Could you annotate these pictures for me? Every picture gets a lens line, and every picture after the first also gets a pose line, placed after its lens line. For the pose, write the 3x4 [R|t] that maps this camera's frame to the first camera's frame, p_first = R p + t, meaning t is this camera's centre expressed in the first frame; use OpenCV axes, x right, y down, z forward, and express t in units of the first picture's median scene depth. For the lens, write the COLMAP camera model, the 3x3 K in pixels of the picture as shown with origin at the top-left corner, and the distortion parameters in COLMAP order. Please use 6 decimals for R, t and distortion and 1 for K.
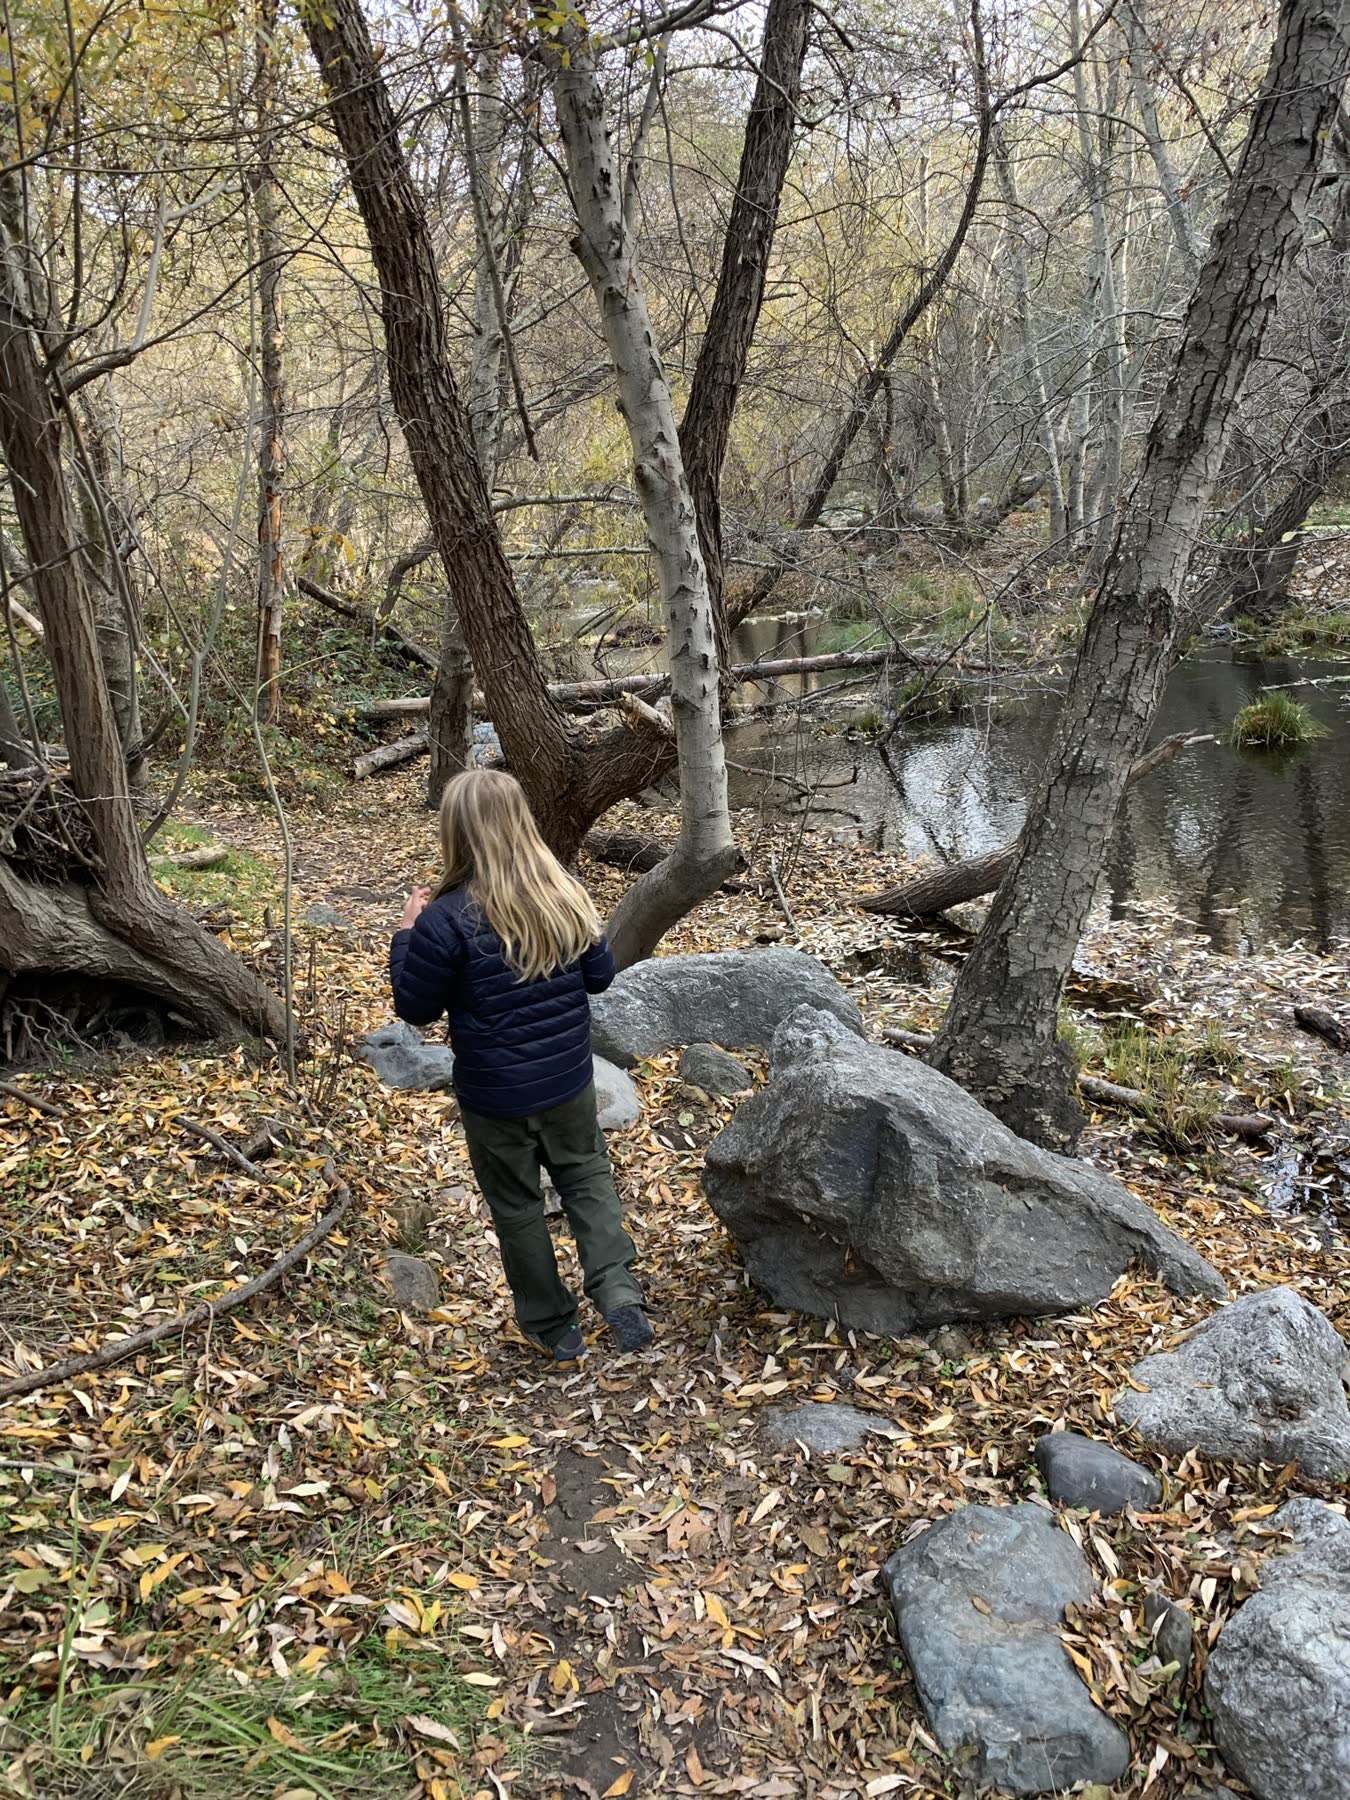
lens RADIAL K [[1258.3, 0, 675.8], [0, 1258.3, 868.9], [0, 0, 1]] dist [0.085901, -0.121919]
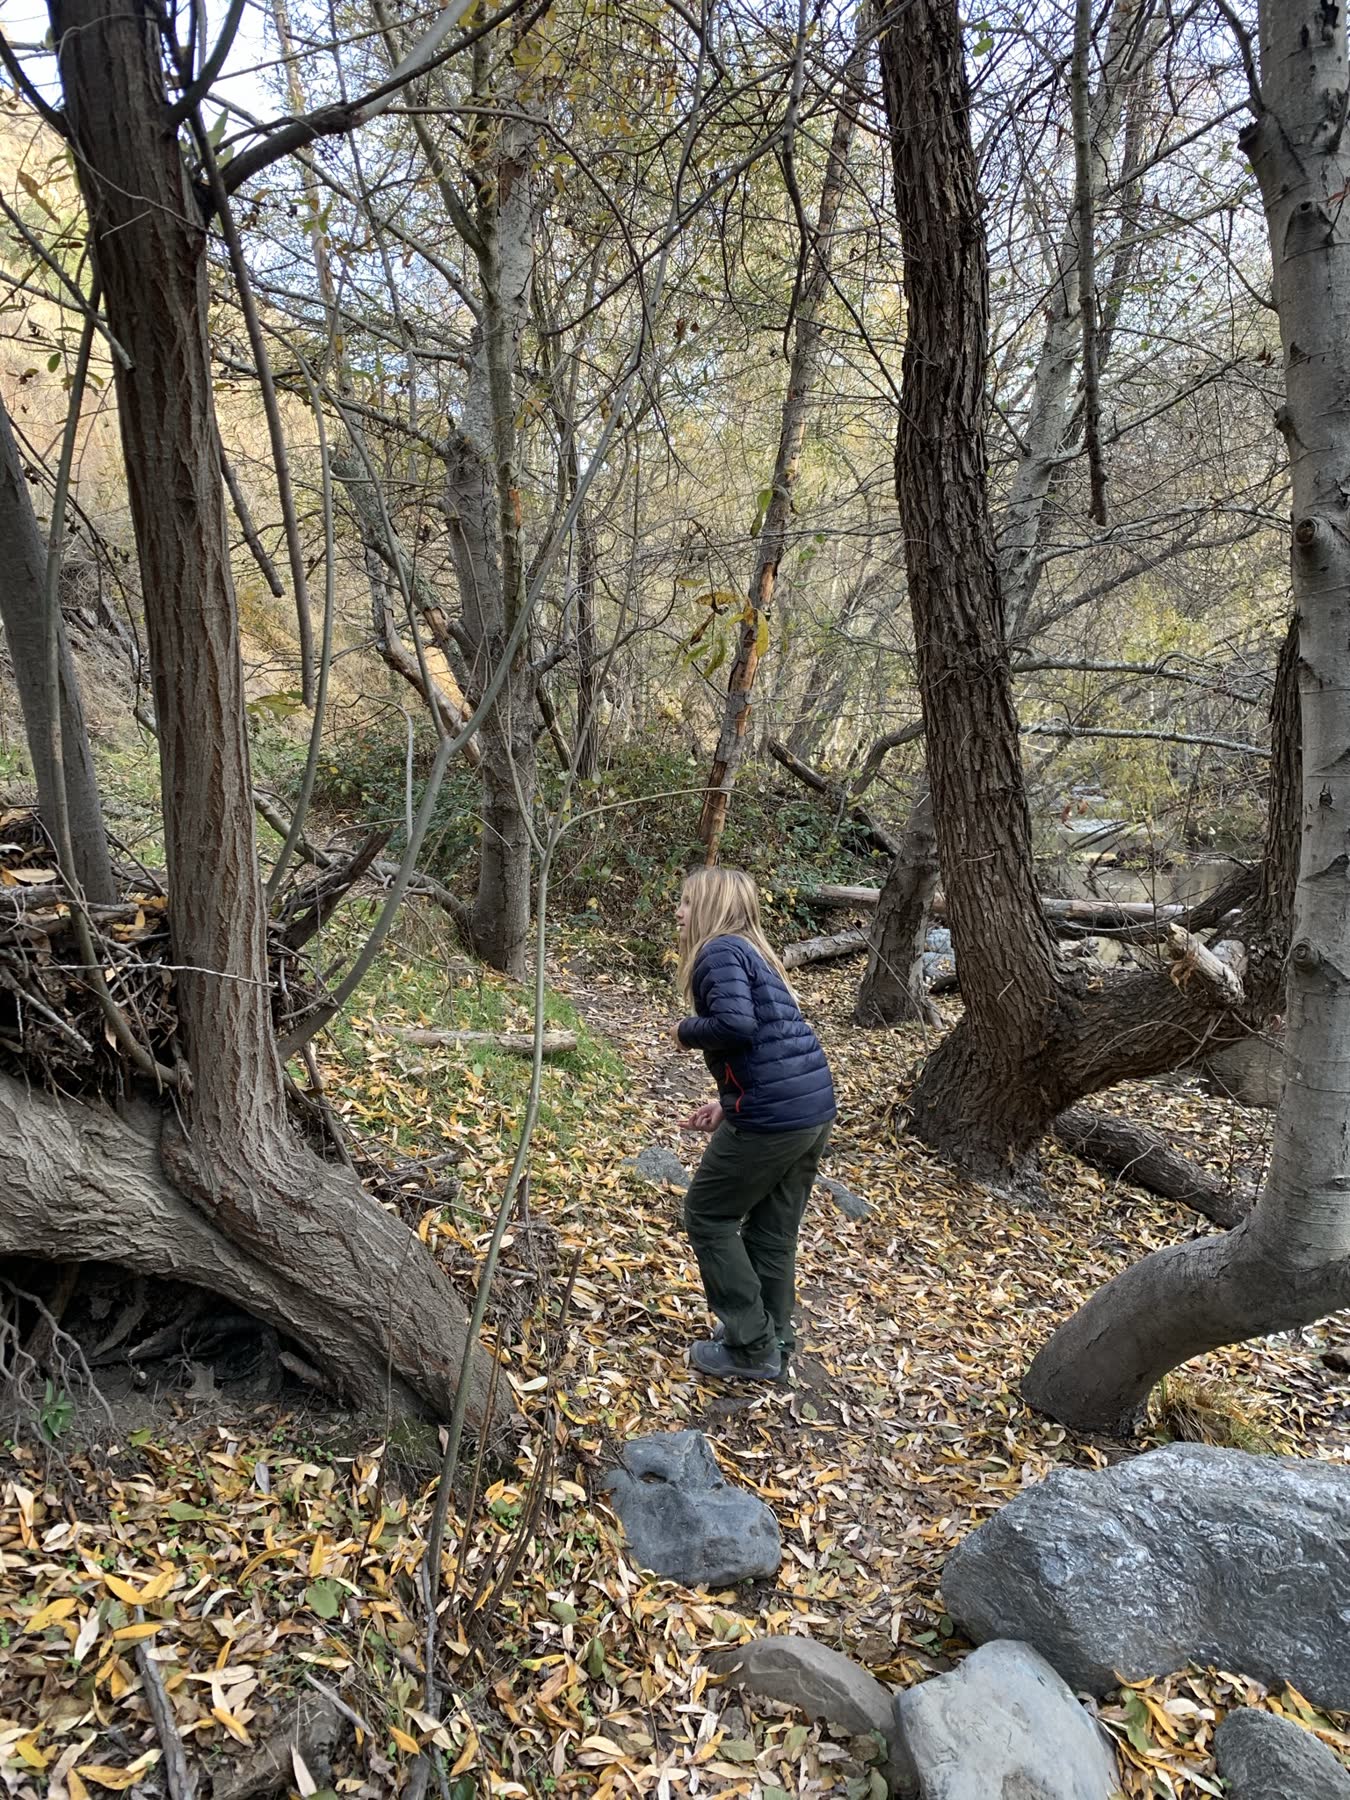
lens RADIAL K [[1258.3, 0, 675.8], [0, 1258.3, 868.9], [0, 0, 1]] dist [0.085901, -0.121919]
pose [[0.921405, 0.150699, -0.358193, -0.031302], [-0.204301, 0.971936, -0.116626, -0.030127], [0.330565, 0.180639, 0.926335, 0.230384]]
